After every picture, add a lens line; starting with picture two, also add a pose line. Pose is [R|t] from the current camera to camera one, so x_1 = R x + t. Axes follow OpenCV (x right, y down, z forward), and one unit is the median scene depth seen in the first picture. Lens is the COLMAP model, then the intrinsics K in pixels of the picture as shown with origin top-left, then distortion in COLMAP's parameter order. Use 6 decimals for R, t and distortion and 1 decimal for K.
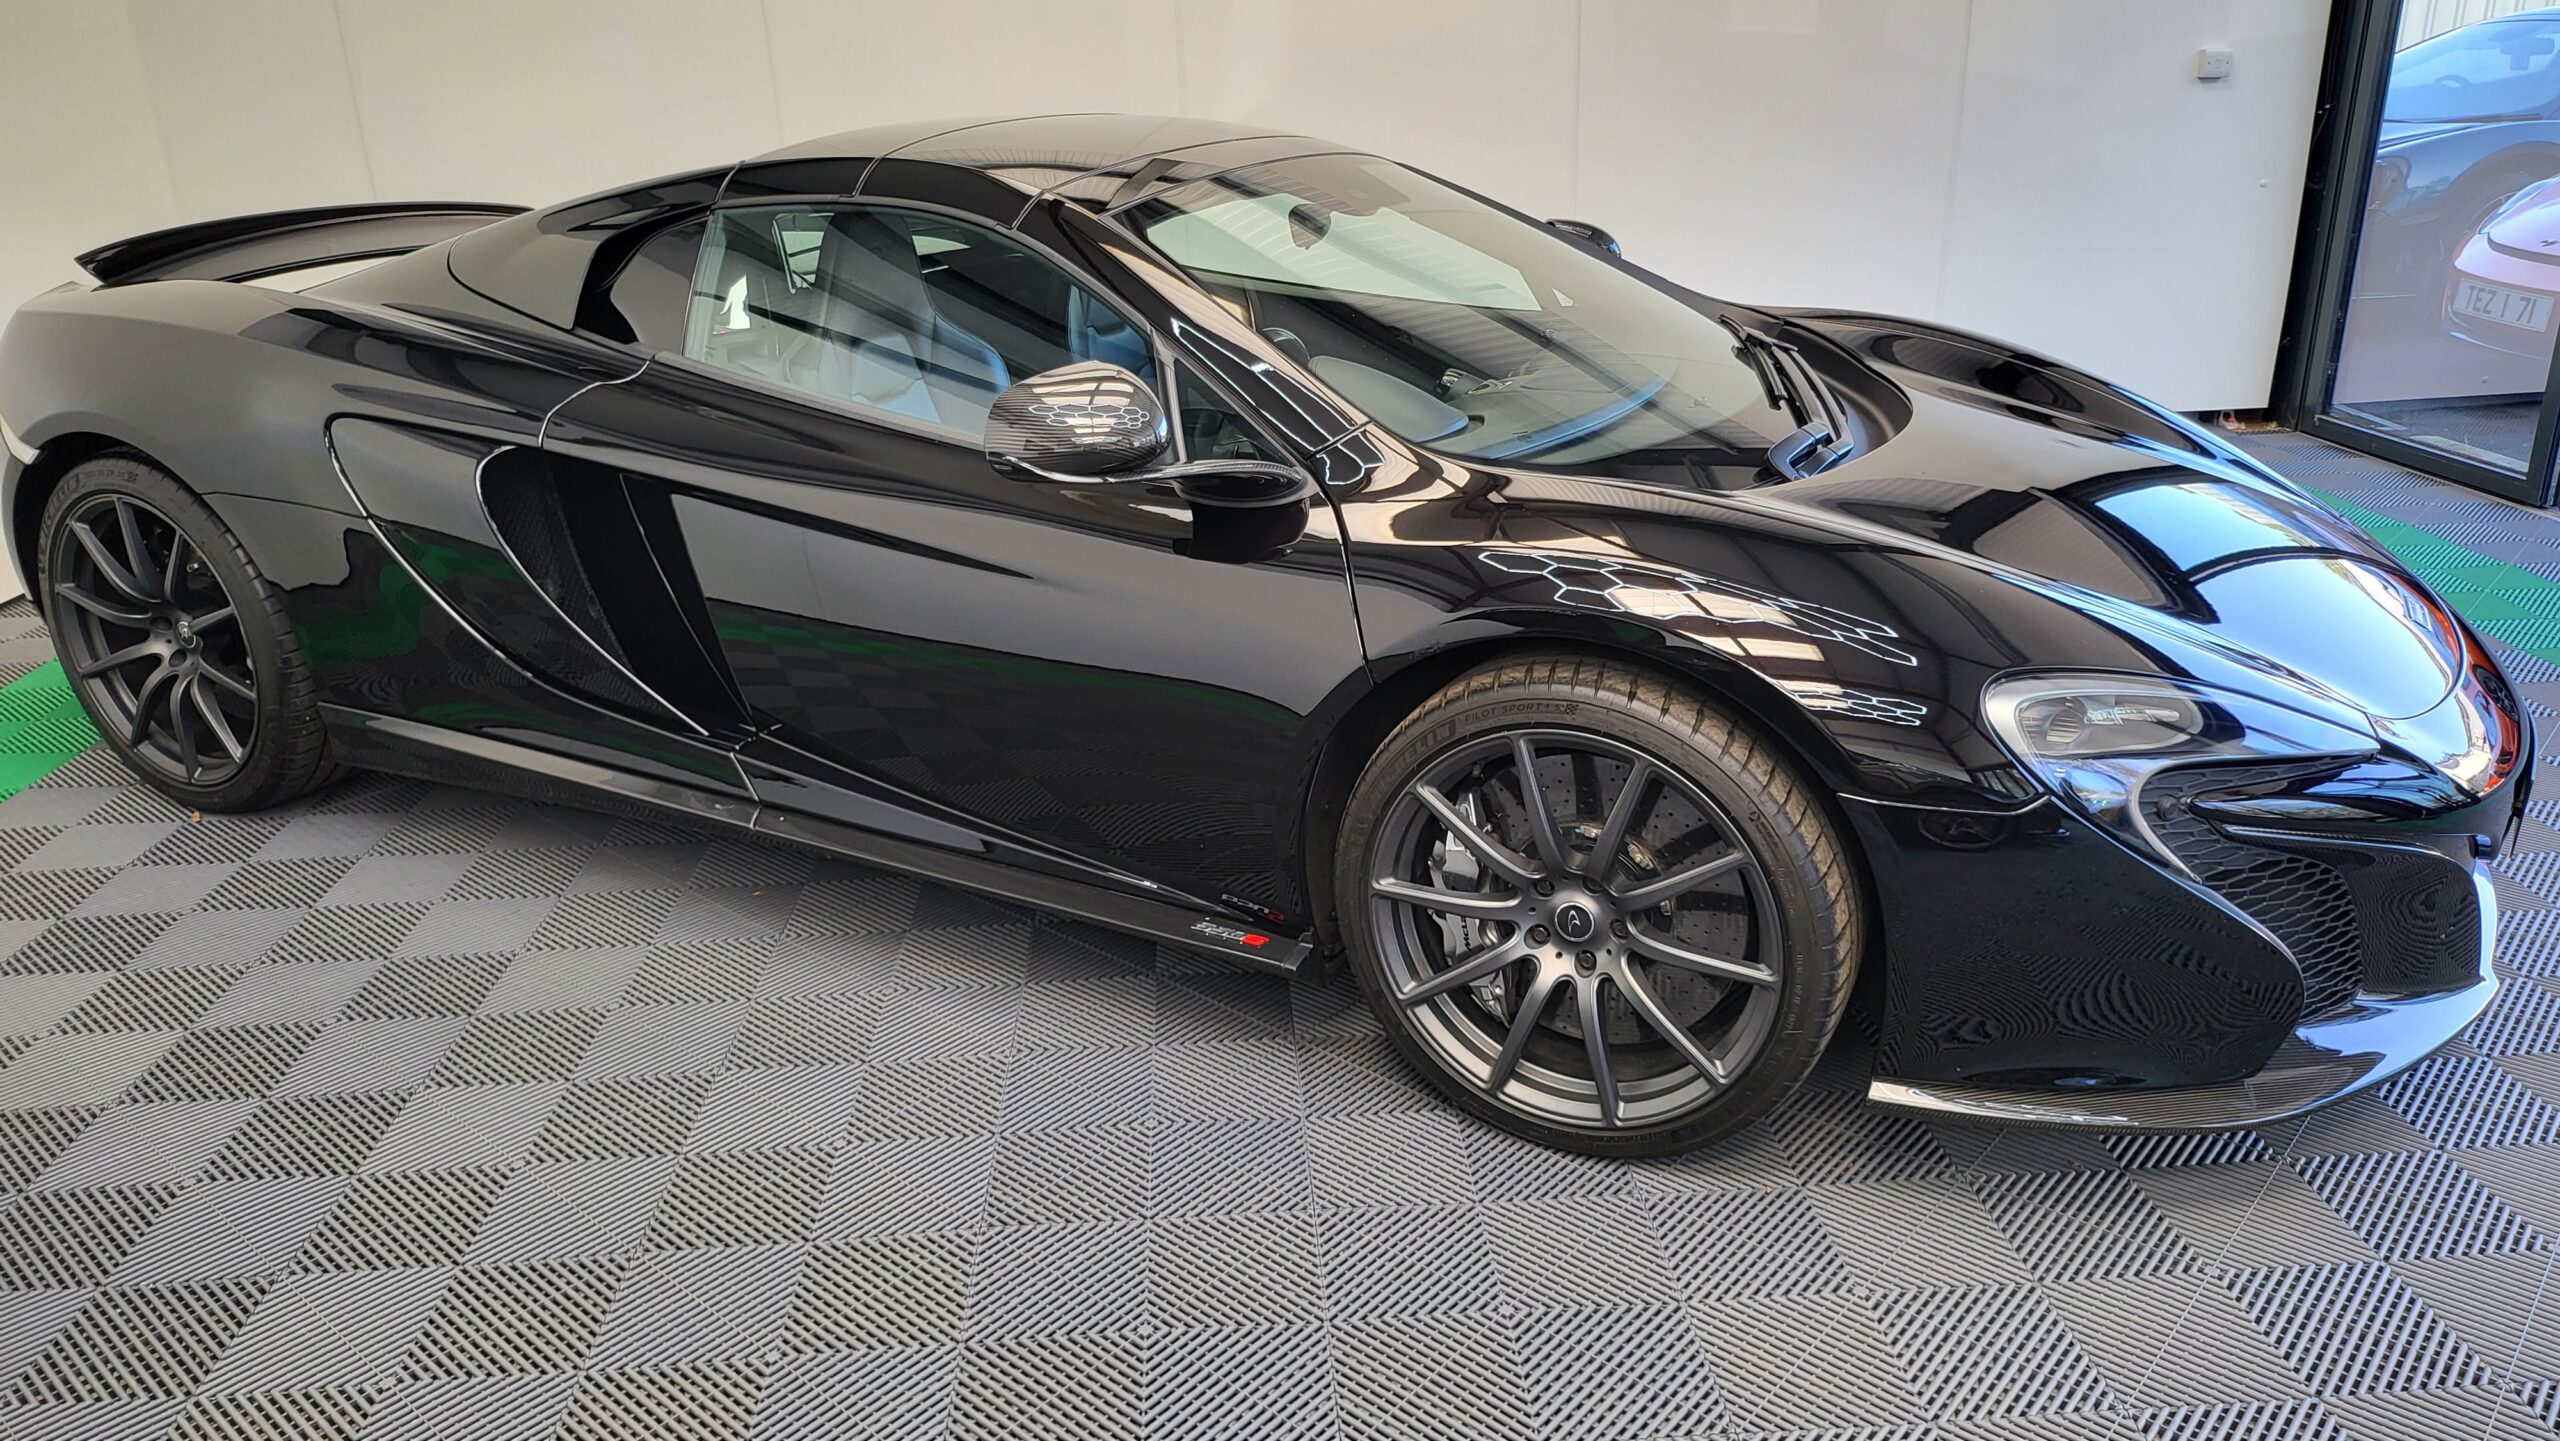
lens RADIAL K [[1818.0, 0, 1280.0], [0, 1818.0, 720.5], [0, 0, 1]] dist [0.038473, 0.000205]
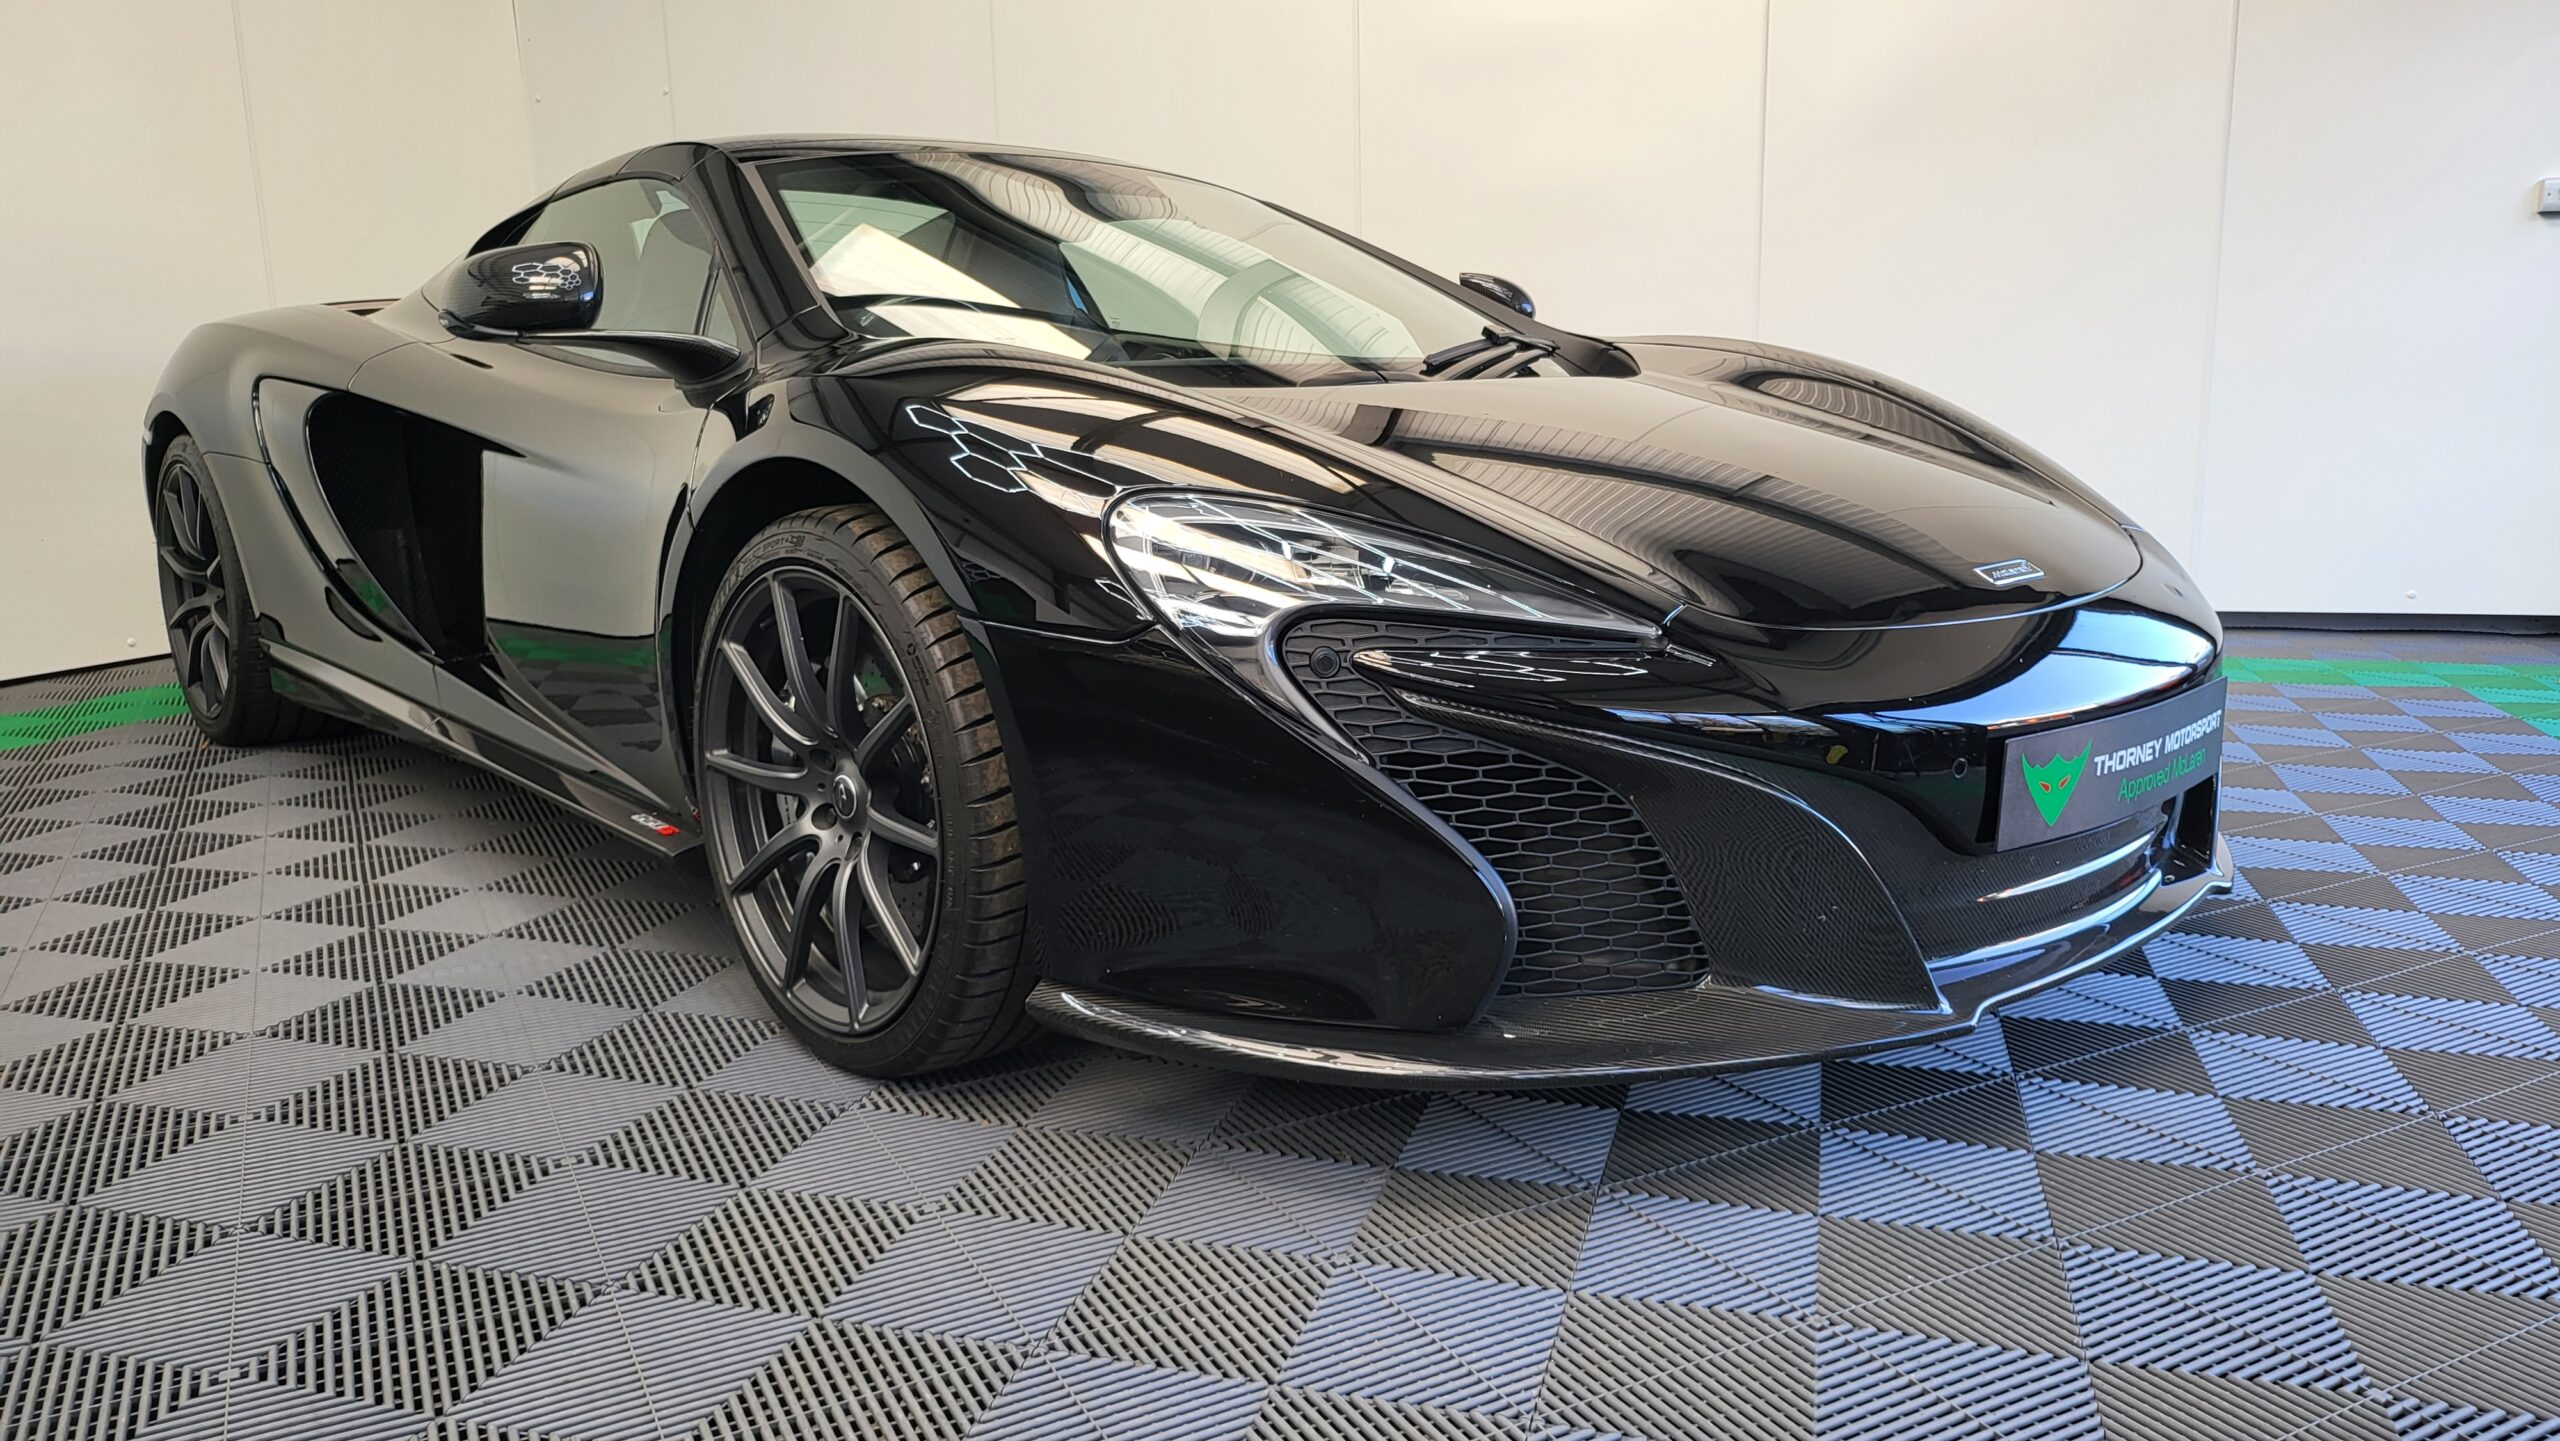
lens RADIAL K [[1796.1, 0, 1280.0], [0, 1796.1, 720.5], [0, 0, 1]] dist [0.055406, -0.045592]
pose [[0.937999, 0.073781, -0.338695, 0.580599], [-0.127739, 0.981896, -0.139870, 0.147229], [0.322243, 0.174463, 0.930442, 0.185586]]
